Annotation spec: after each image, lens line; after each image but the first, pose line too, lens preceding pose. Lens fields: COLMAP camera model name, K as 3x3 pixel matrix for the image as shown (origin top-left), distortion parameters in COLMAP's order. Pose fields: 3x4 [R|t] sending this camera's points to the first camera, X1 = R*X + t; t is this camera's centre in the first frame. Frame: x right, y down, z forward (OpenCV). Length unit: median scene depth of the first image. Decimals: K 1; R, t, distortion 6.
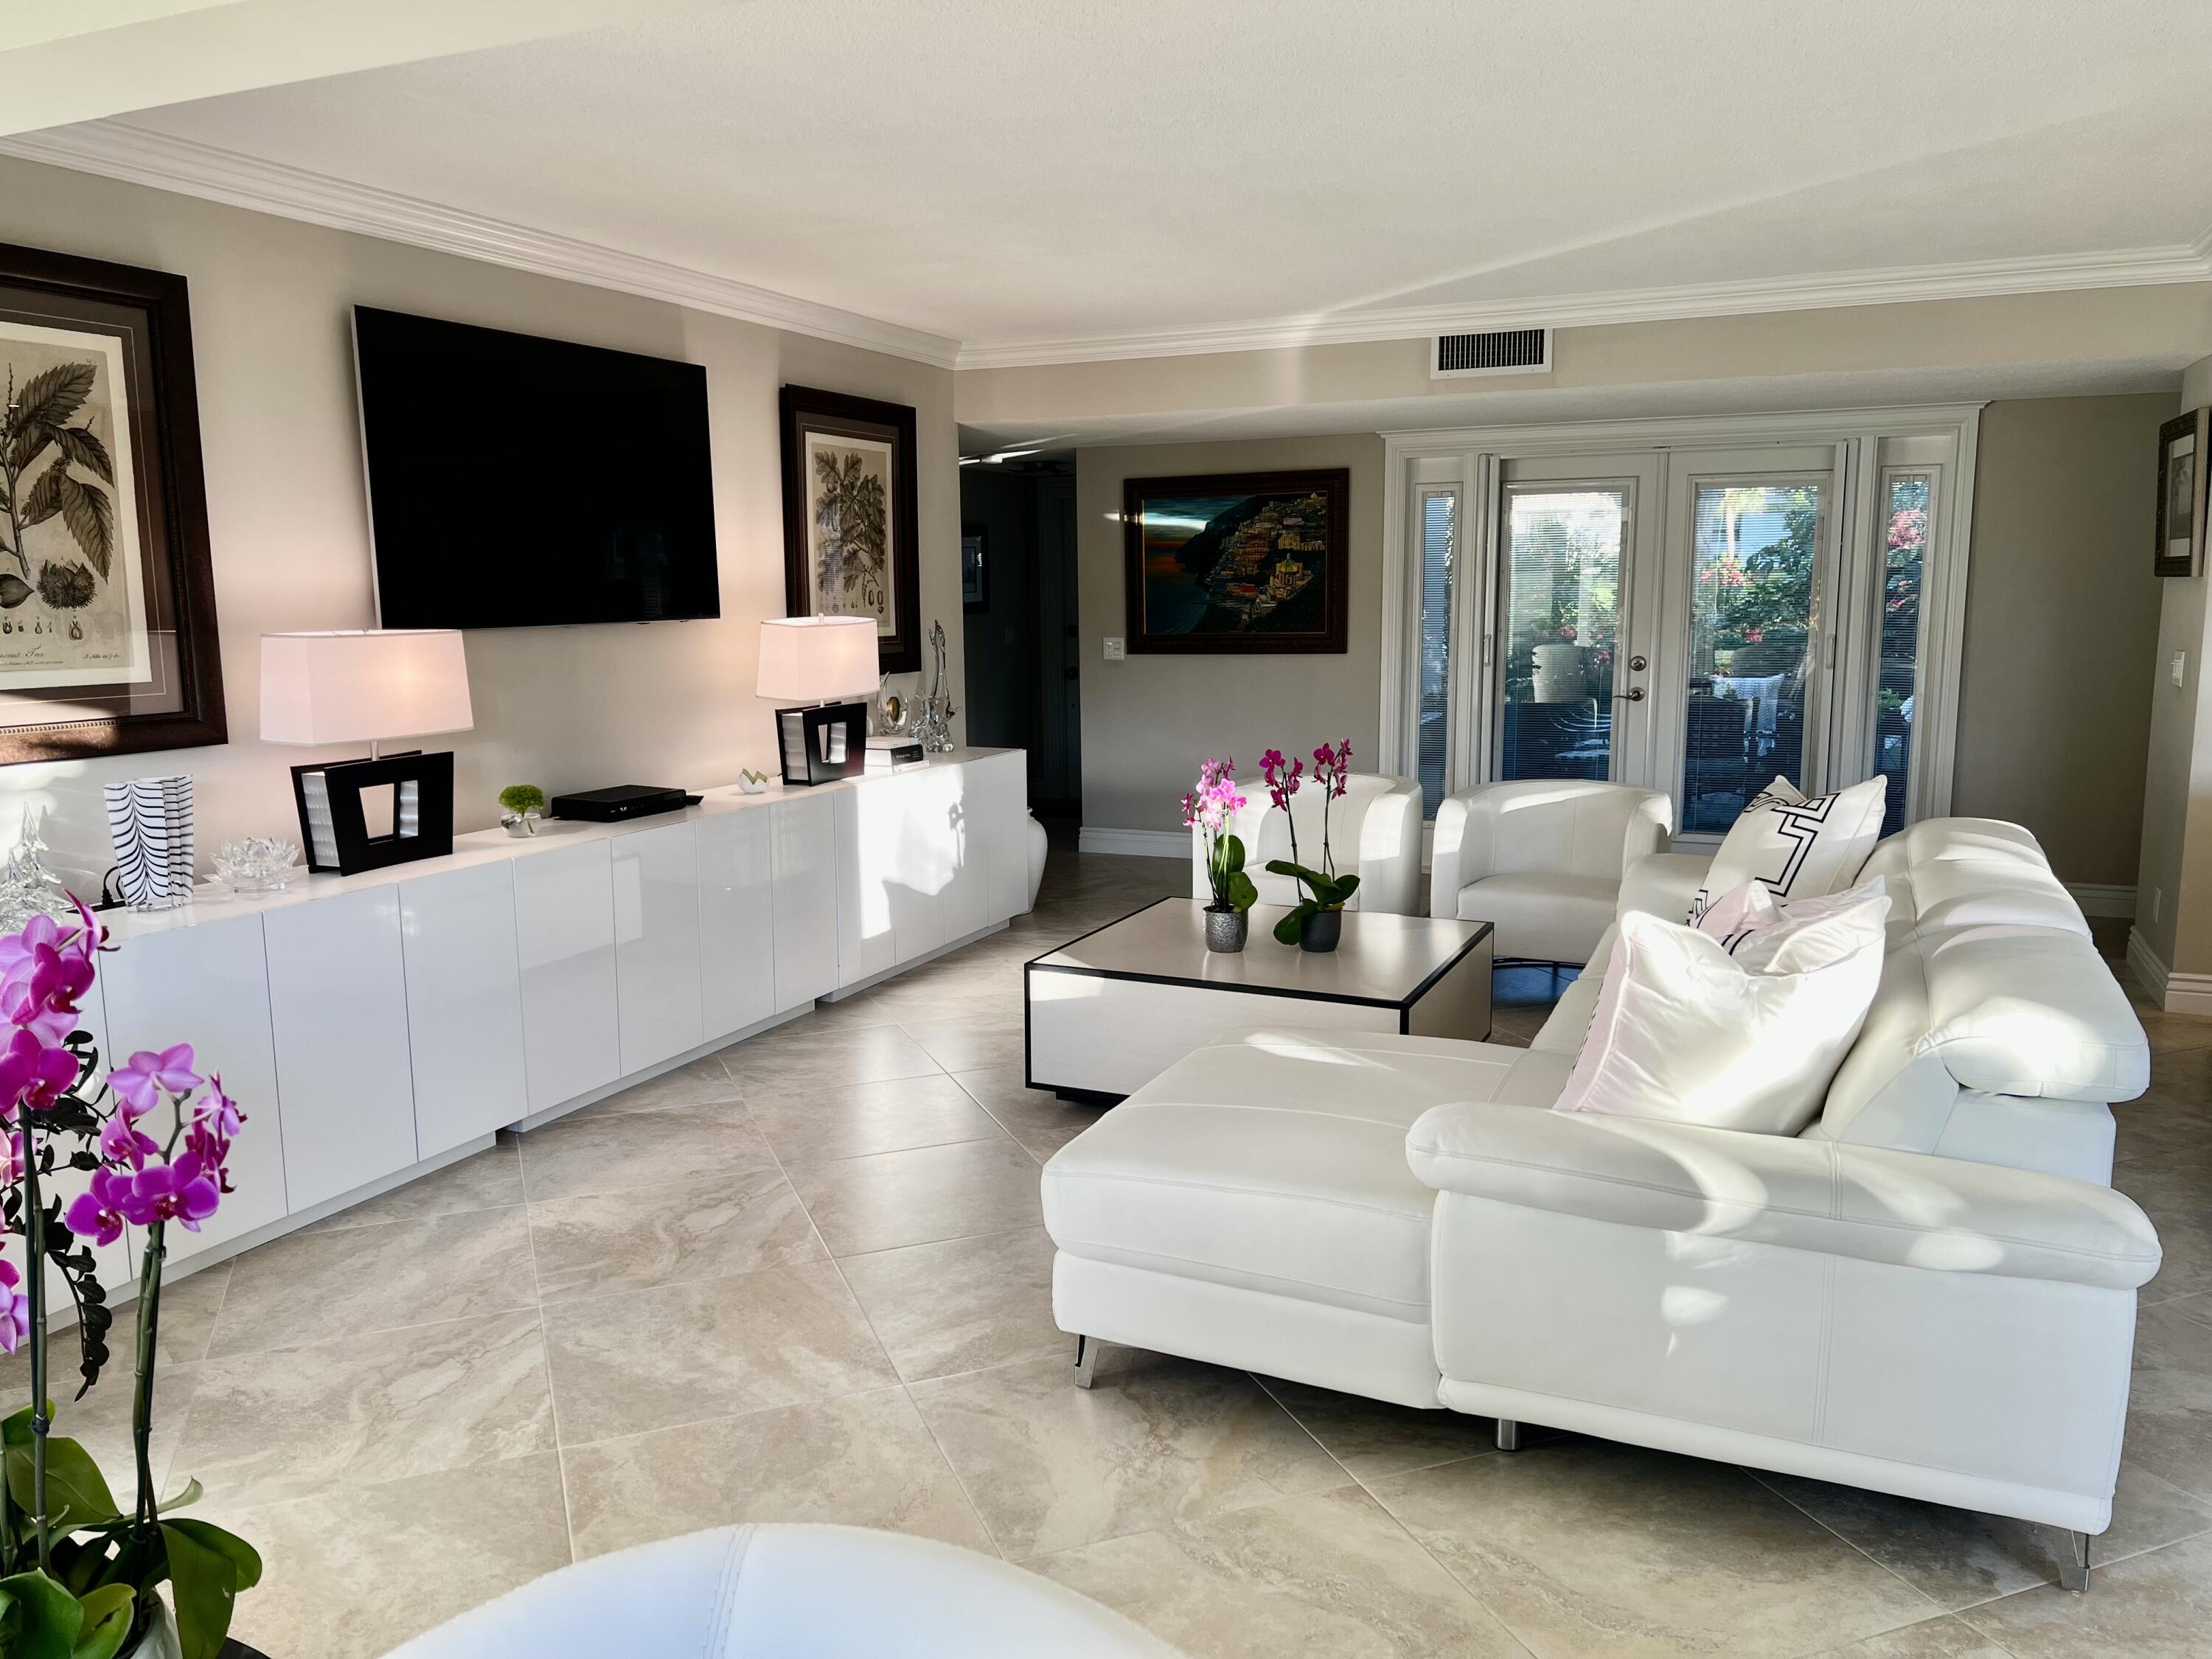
lens RADIAL K [[1684.7, 0, 1098.5], [0, 1684.7, 840.8], [0, 0, 1]] dist [0.062004, -0.064374]
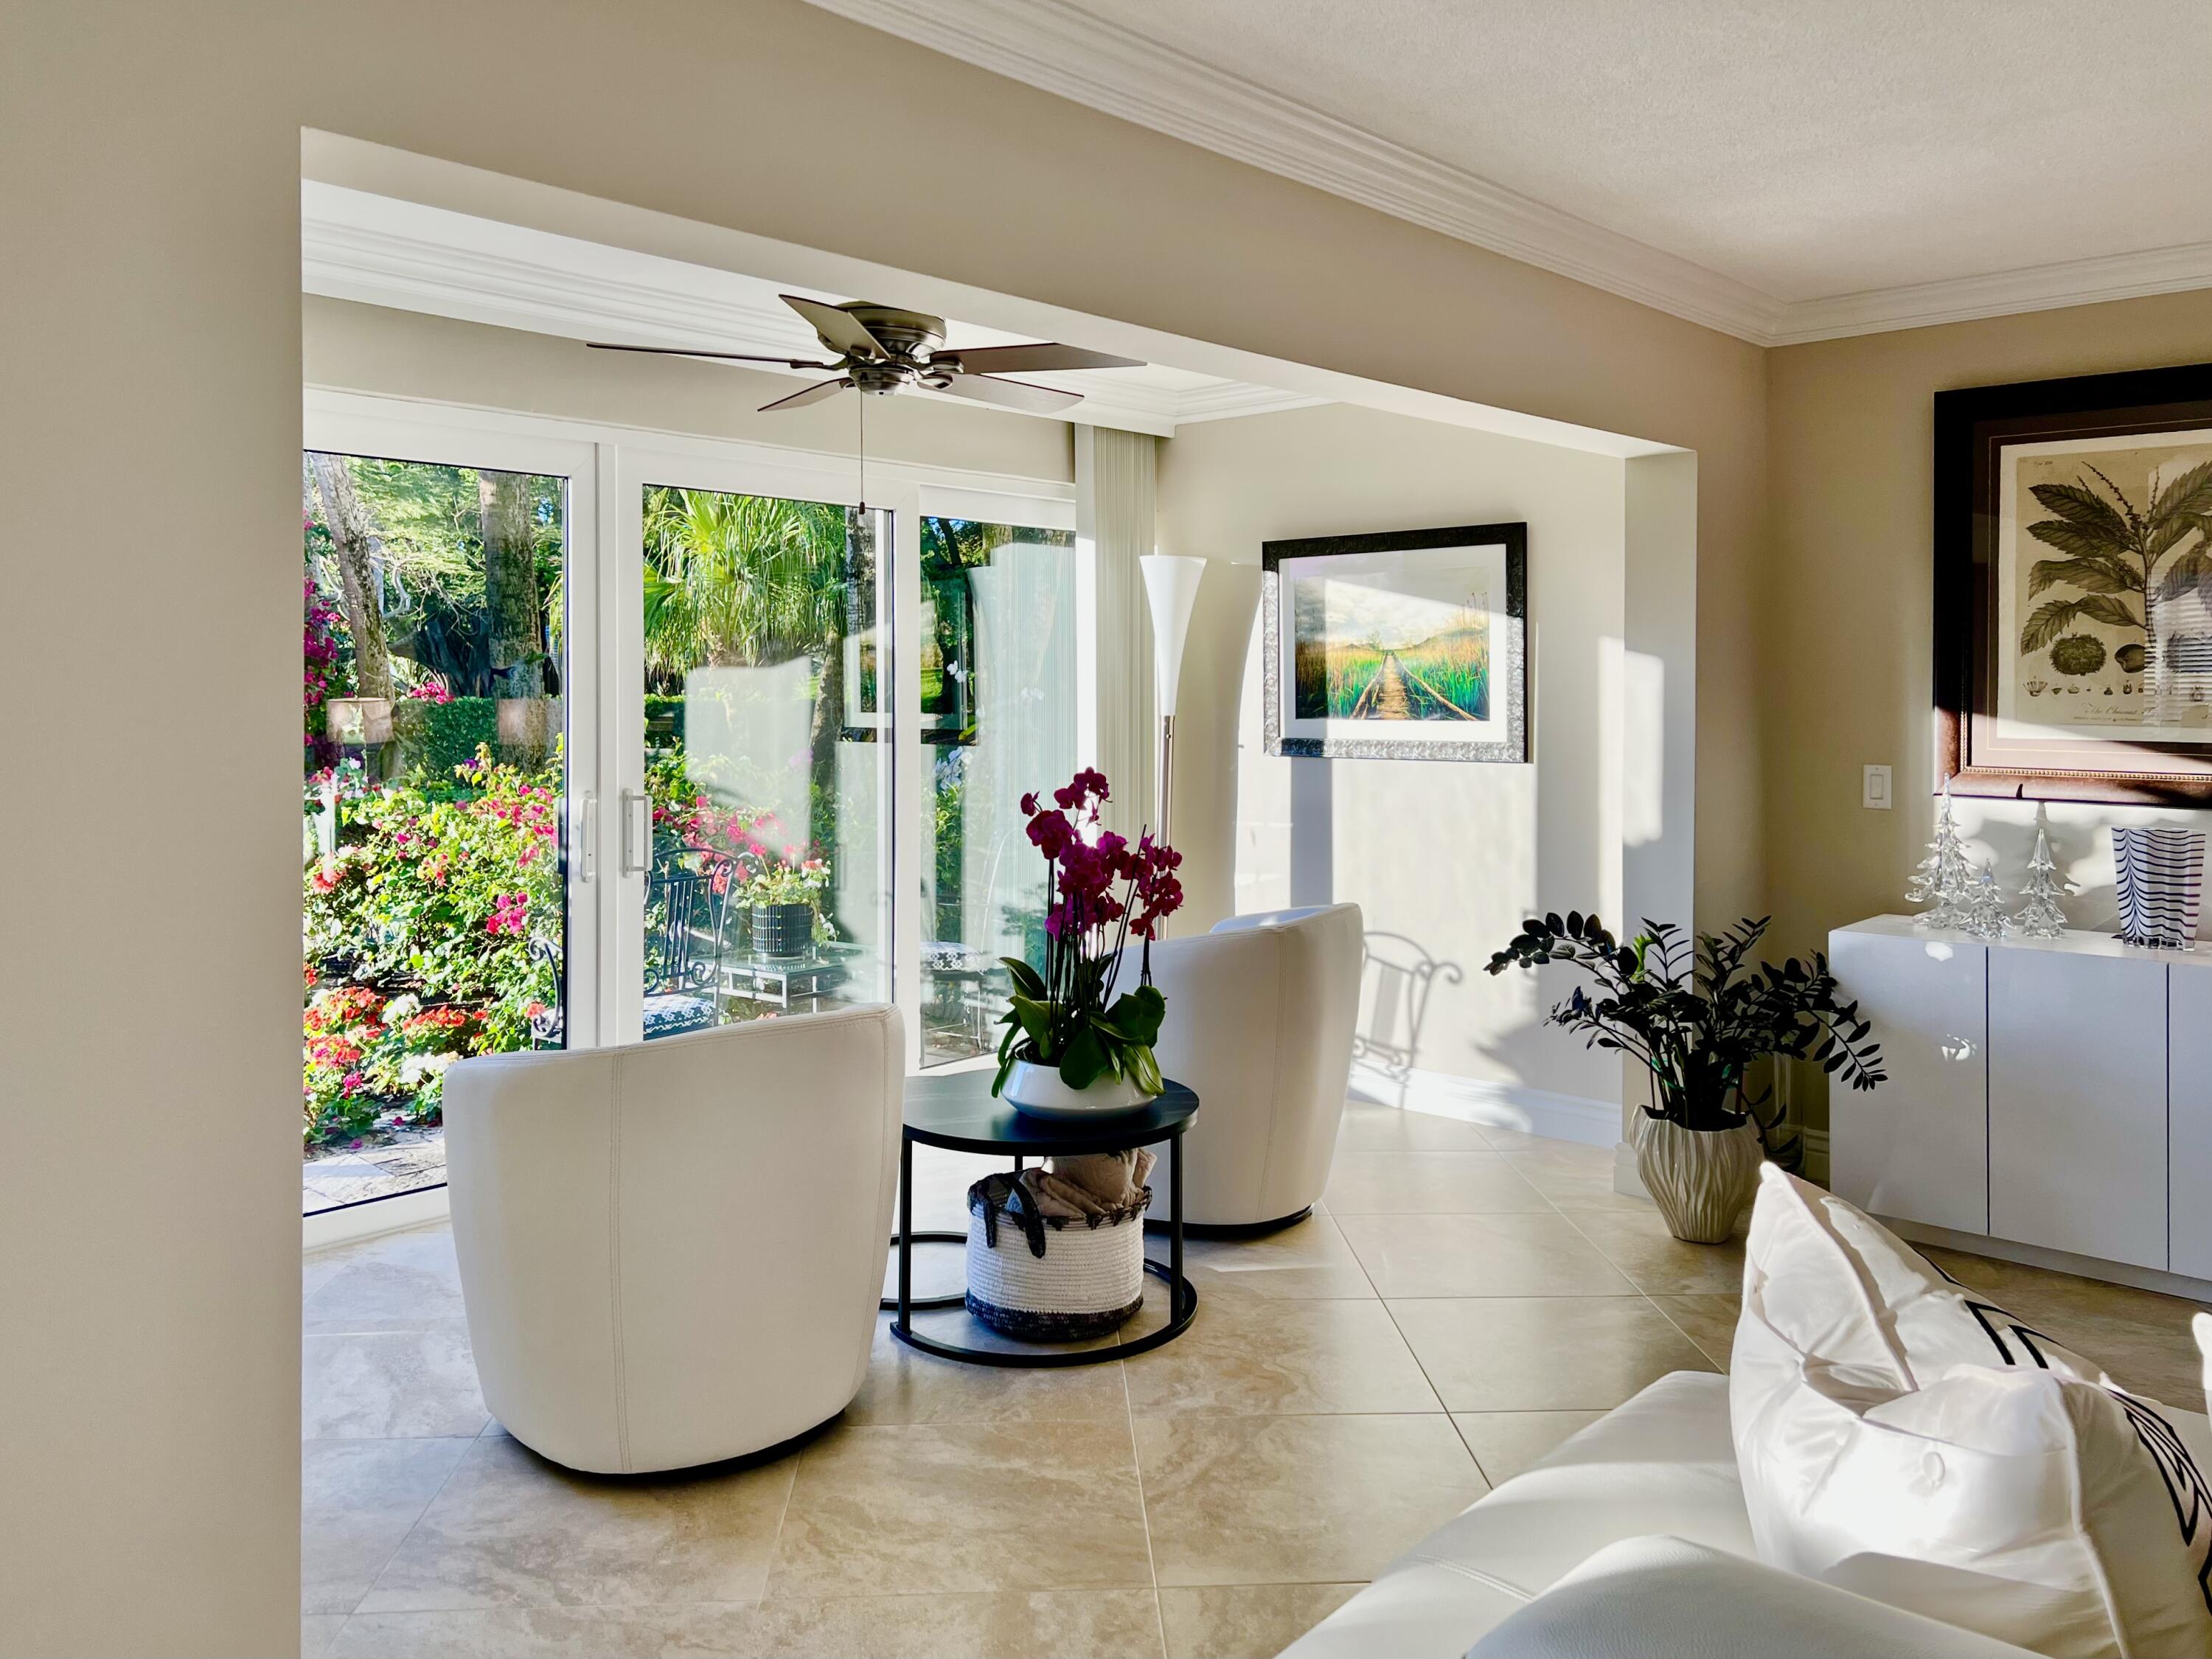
lens RADIAL K [[1657.6, 0, 1108.0], [0, 1657.6, 750.8], [0, 0, 1]] dist [-0.002154, -0.062776]
pose [[-0.341922, 0.024946, -0.939397, 0.614521], [-0.155590, 0.984348, 0.082771, -0.062319], [0.926758, 0.174462, -0.332689, 0.677654]]
